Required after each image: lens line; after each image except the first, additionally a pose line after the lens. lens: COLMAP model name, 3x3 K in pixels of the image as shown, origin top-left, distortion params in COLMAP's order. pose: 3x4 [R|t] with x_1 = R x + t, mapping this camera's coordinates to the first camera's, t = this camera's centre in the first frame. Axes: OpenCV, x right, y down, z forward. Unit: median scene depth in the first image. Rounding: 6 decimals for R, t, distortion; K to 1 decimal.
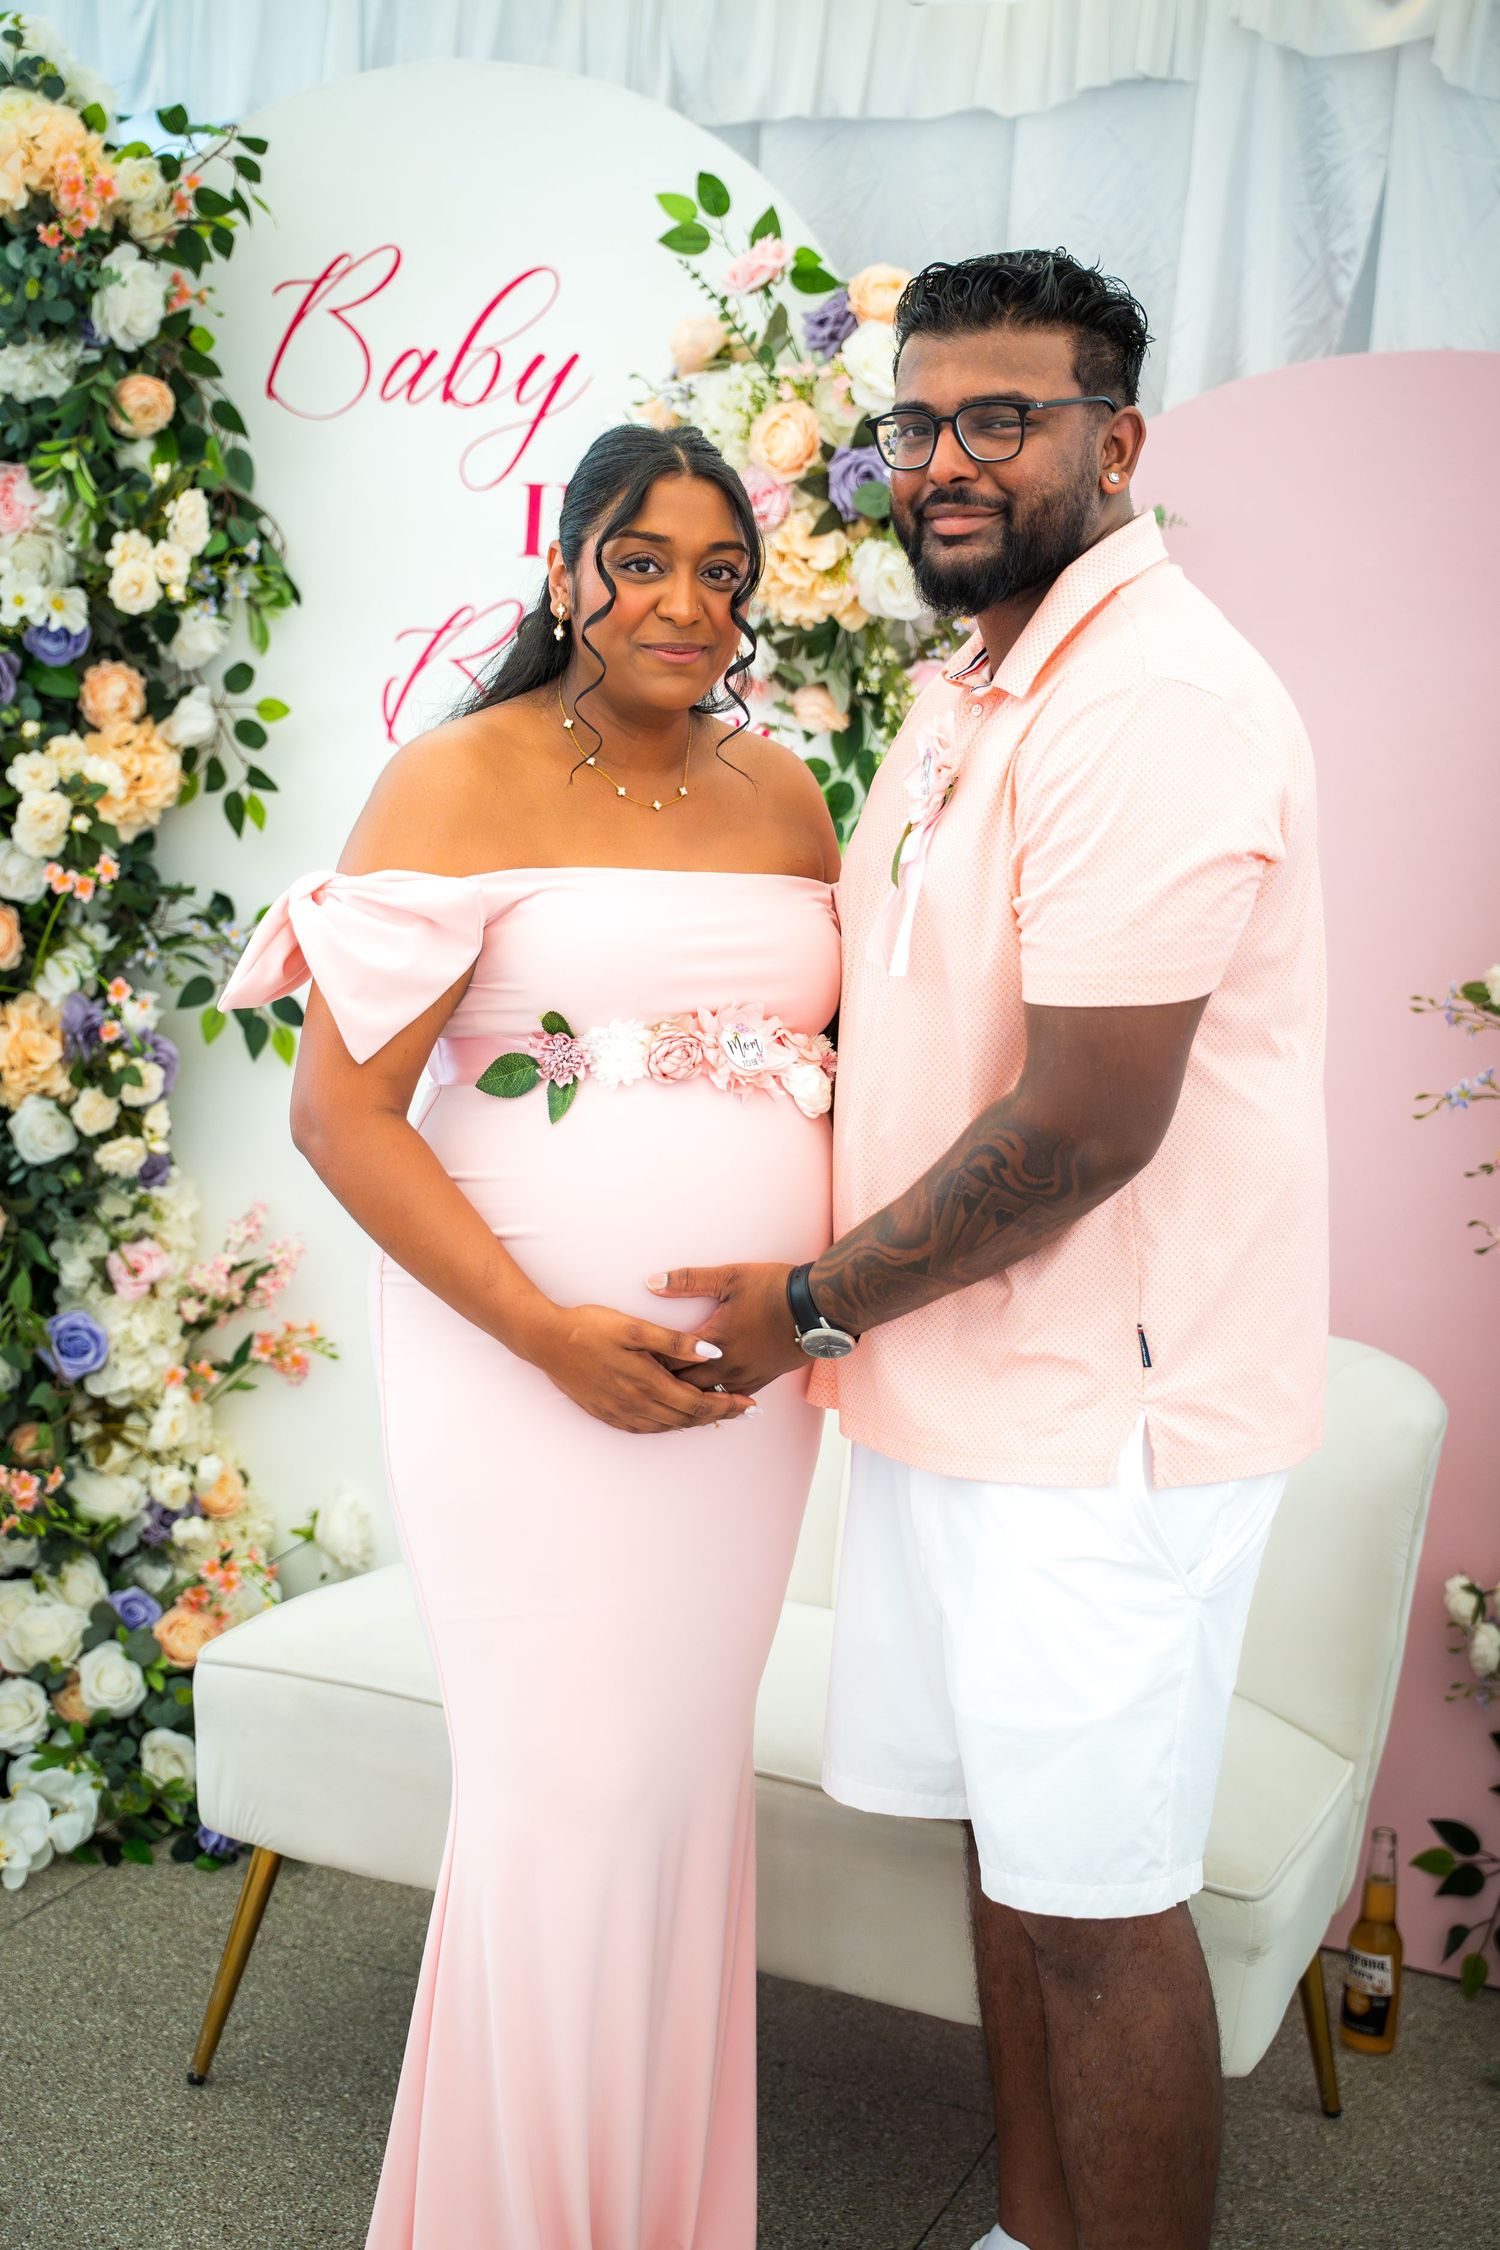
lens RADIAL K [[3317.3, 0, 704.3], [0, 3317.3, 1122.0], [0, 0, 1]] dist [0.171573, 0.092043]
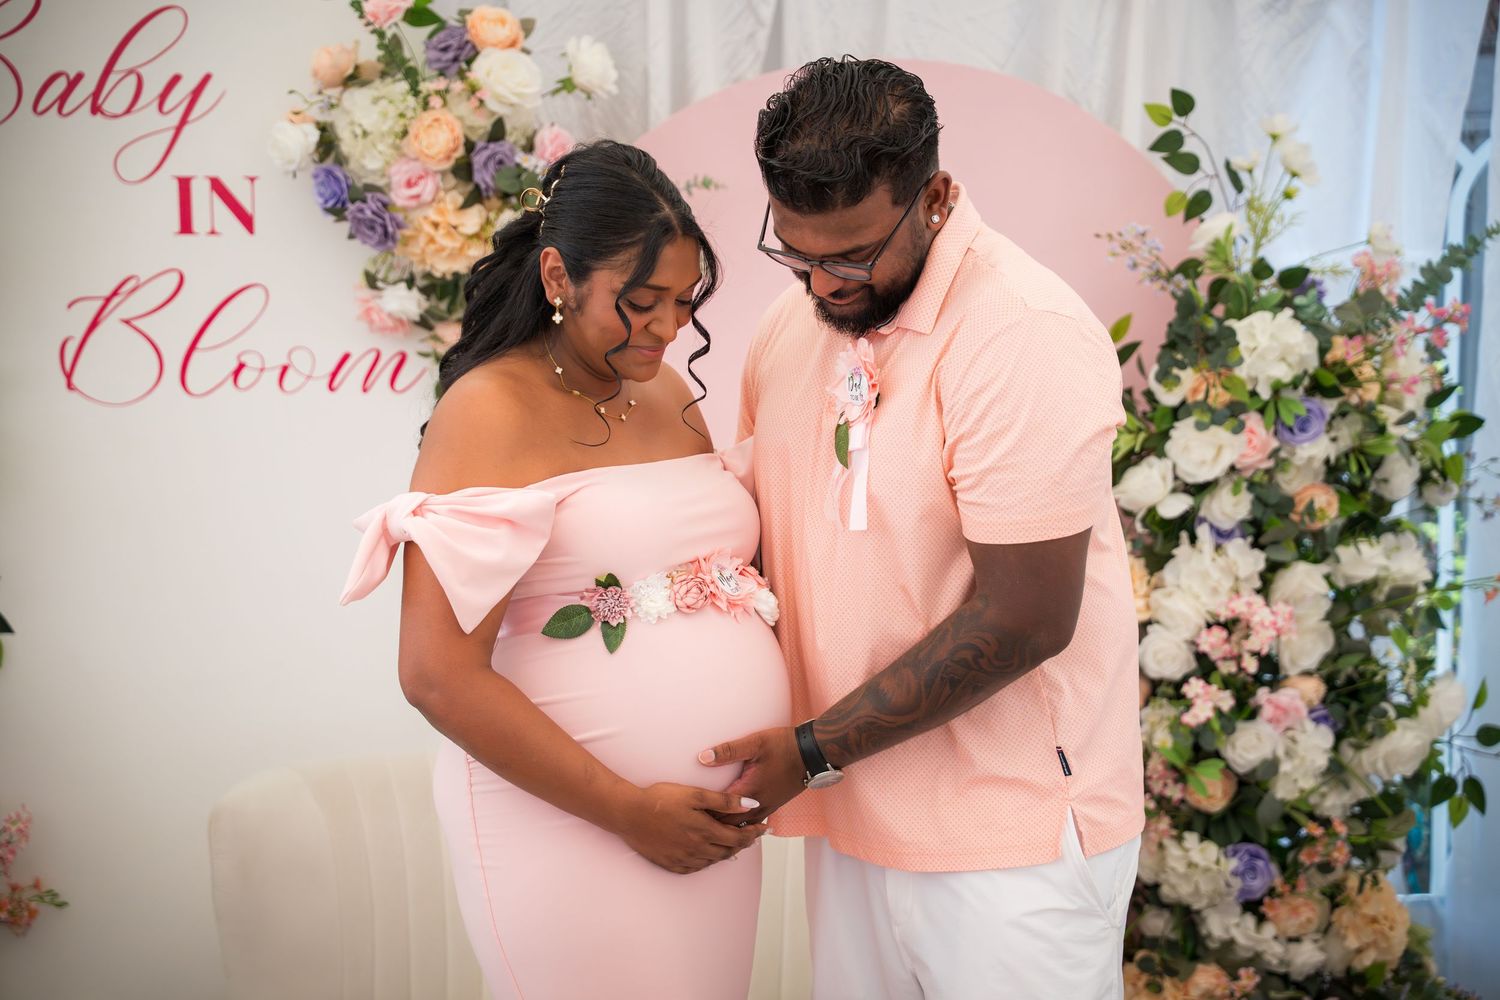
lens RADIAL K [[2764.1, 0, 748.6], [0, 2764.1, 493.1], [0, 0, 1]] dist [0.472362, -0.946624]
pose [[0.913182, -0.102204, 0.394528, -0.288292], [0.121943, 0.992217, -0.025216, -0.020880], [-0.388881, 0.071137, 0.918538, -0.047053]]
